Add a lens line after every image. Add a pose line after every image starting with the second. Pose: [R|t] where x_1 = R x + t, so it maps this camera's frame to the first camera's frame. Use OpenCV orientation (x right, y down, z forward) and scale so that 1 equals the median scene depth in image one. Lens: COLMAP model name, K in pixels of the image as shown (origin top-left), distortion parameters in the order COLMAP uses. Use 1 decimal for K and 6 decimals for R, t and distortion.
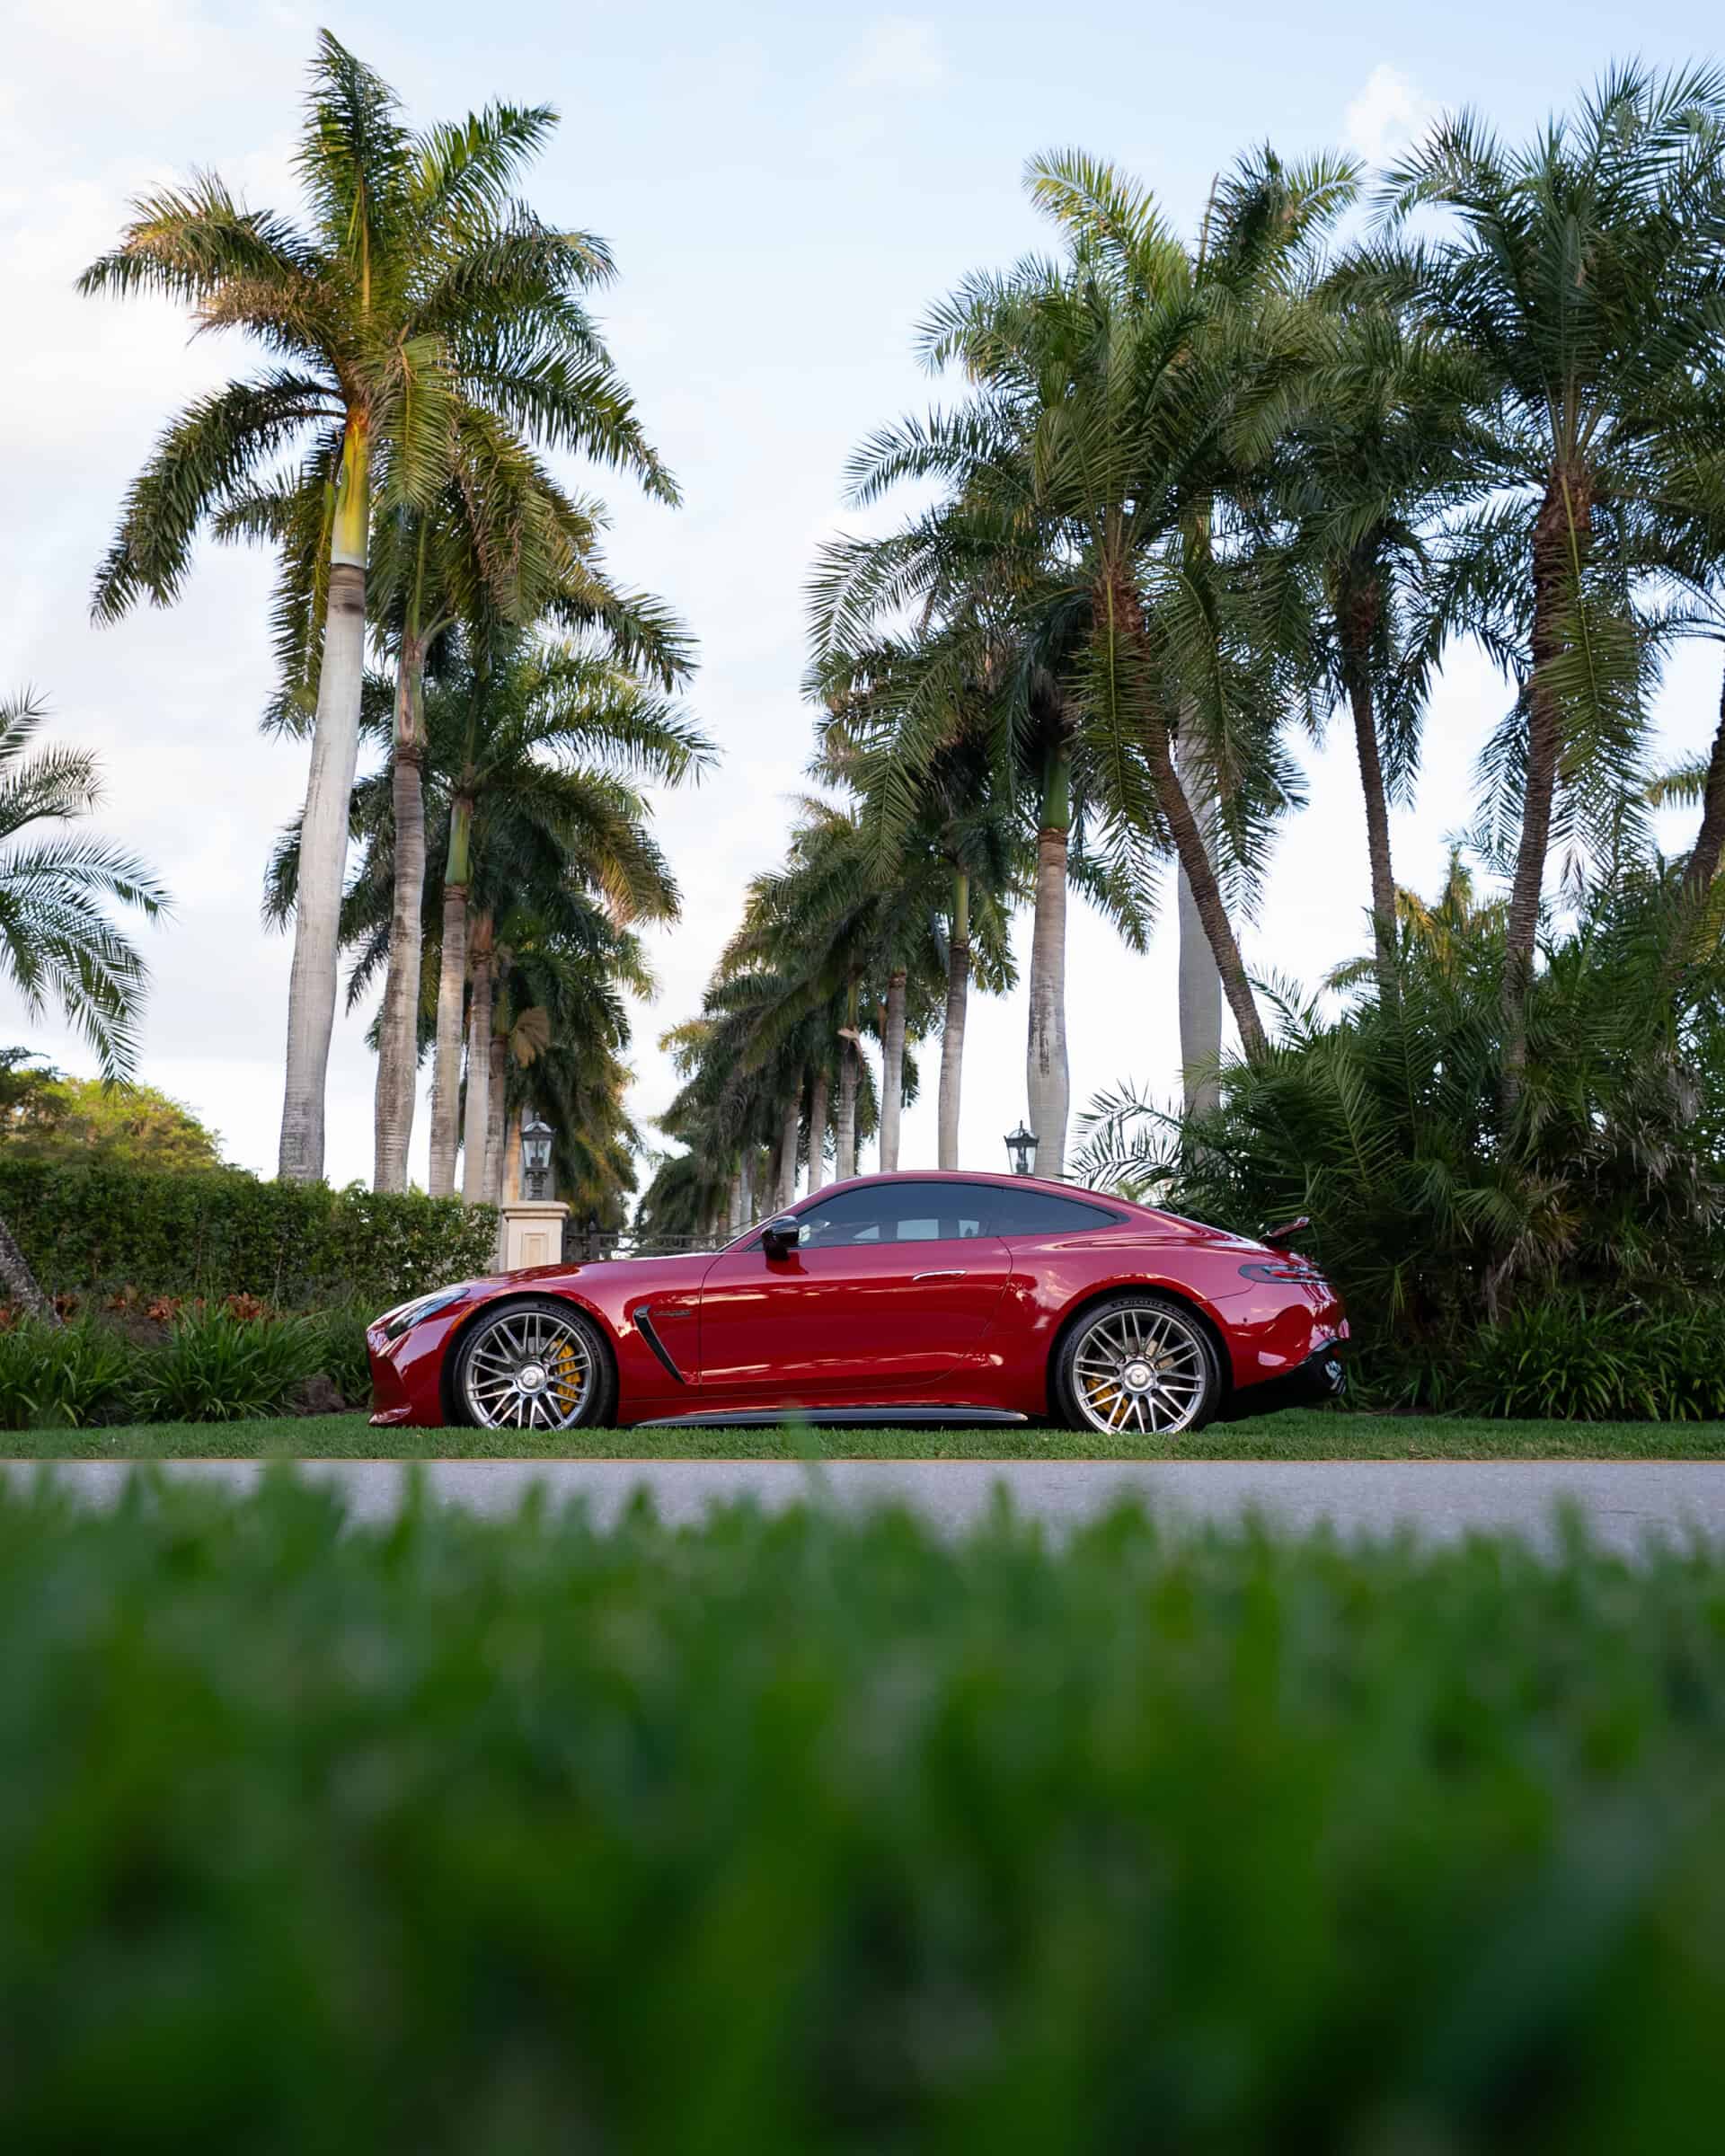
lens RADIAL K [[1940.9, 0, 825.0], [0, 1940.9, 1043.8], [0, 0, 1]] dist [0.007306, 0.004864]
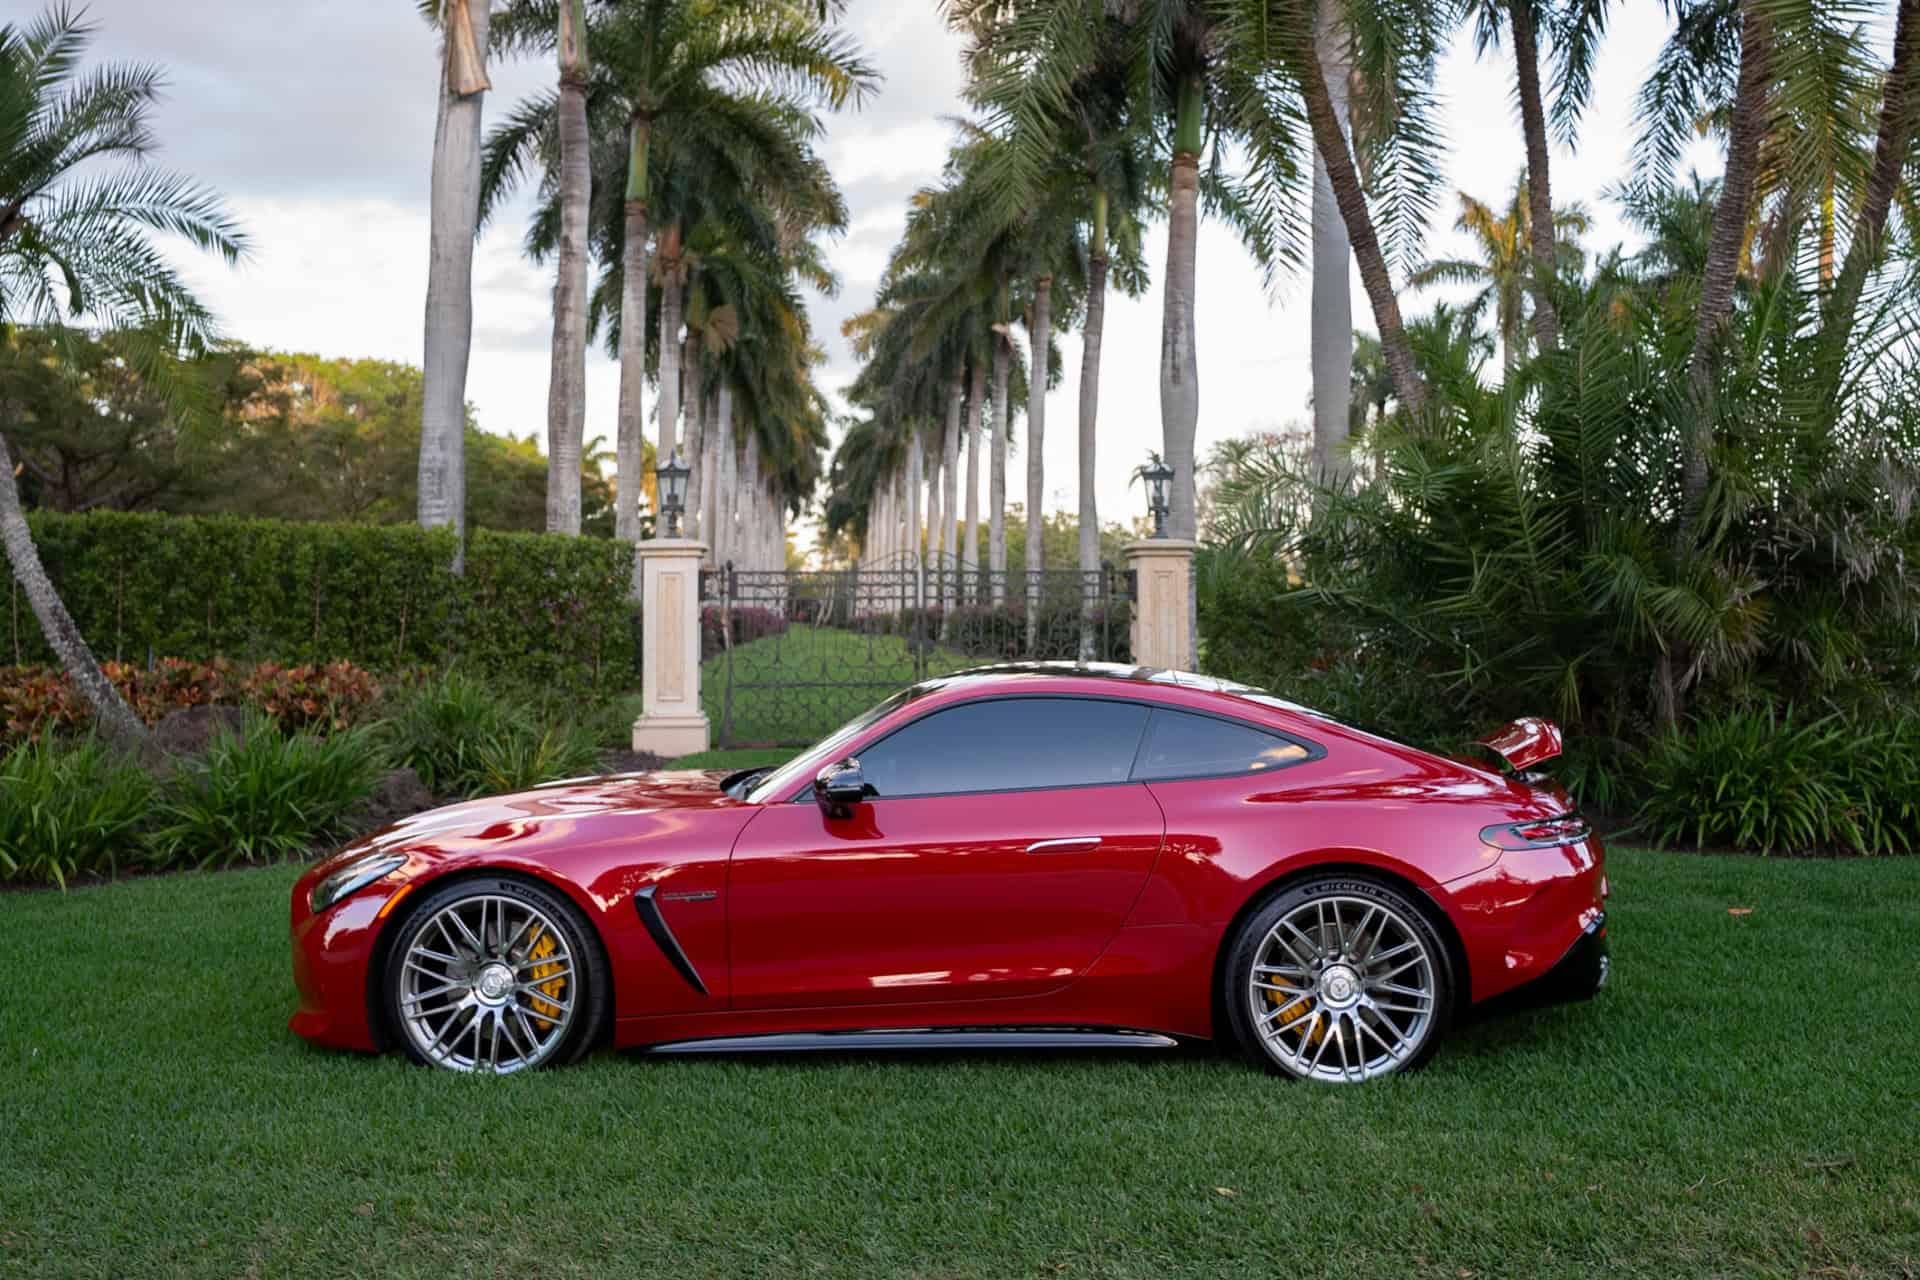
lens RADIAL K [[1559.2, 0, 1065.0], [0, 1559.2, 489.8], [0, 0, 1]] dist [-0.046981, 0.018663]
pose [[0.998867, -0.003436, 0.047466, 0.013665], [-0.001838, 0.993862, 0.110615, -0.030345], [-0.047555, -0.110577, 0.992729, 0.186479]]
